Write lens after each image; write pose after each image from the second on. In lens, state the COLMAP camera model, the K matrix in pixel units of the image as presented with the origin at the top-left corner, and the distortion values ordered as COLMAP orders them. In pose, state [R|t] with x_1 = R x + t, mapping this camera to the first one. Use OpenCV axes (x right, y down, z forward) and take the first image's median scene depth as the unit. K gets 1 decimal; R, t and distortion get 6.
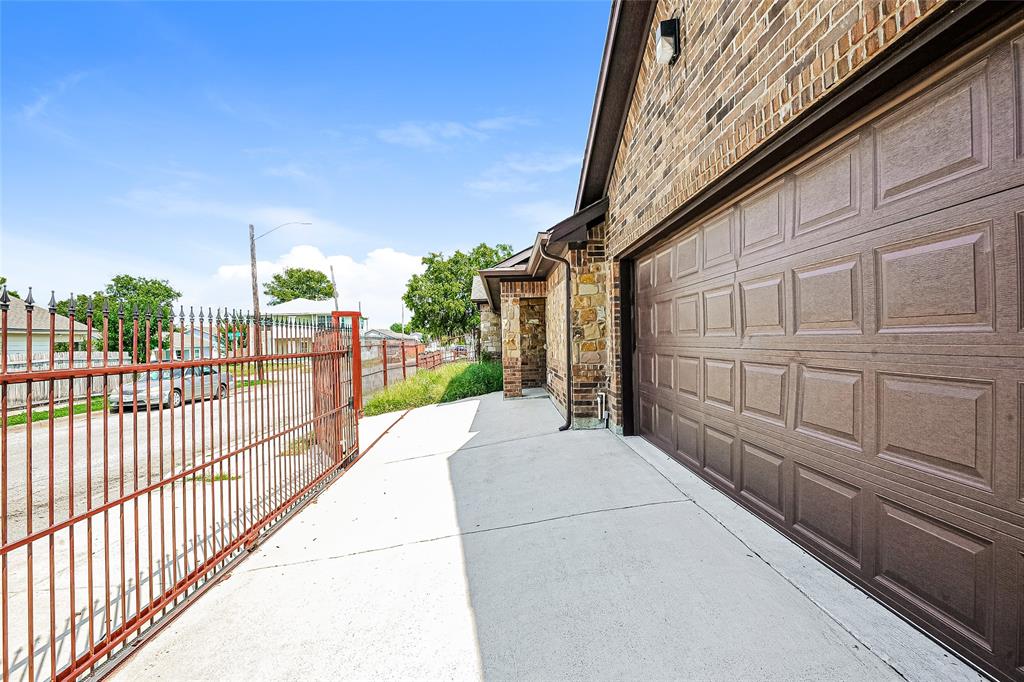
lens RADIAL K [[469.4, 0, 511.5], [0, 469.4, 348.4], [0, 0, 1]] dist [0.020209, -0.024553]
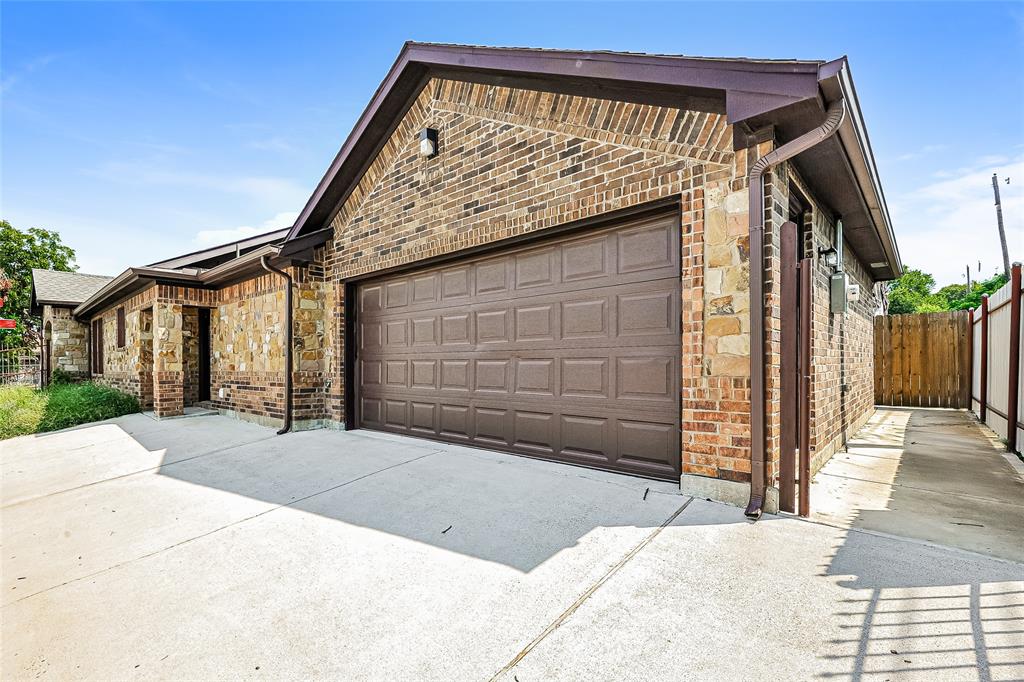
lens RADIAL K [[460.8, 0, 508.1], [0, 460.8, 374.7], [0, 0, 1]] dist [-0.002111, -0.000817]
pose [[0.684160, 0.004495, 0.729318, -0.333410], [-0.001563, 0.999988, -0.004697, 0.048842], [-0.729330, 0.002073, 0.684159, -0.099216]]
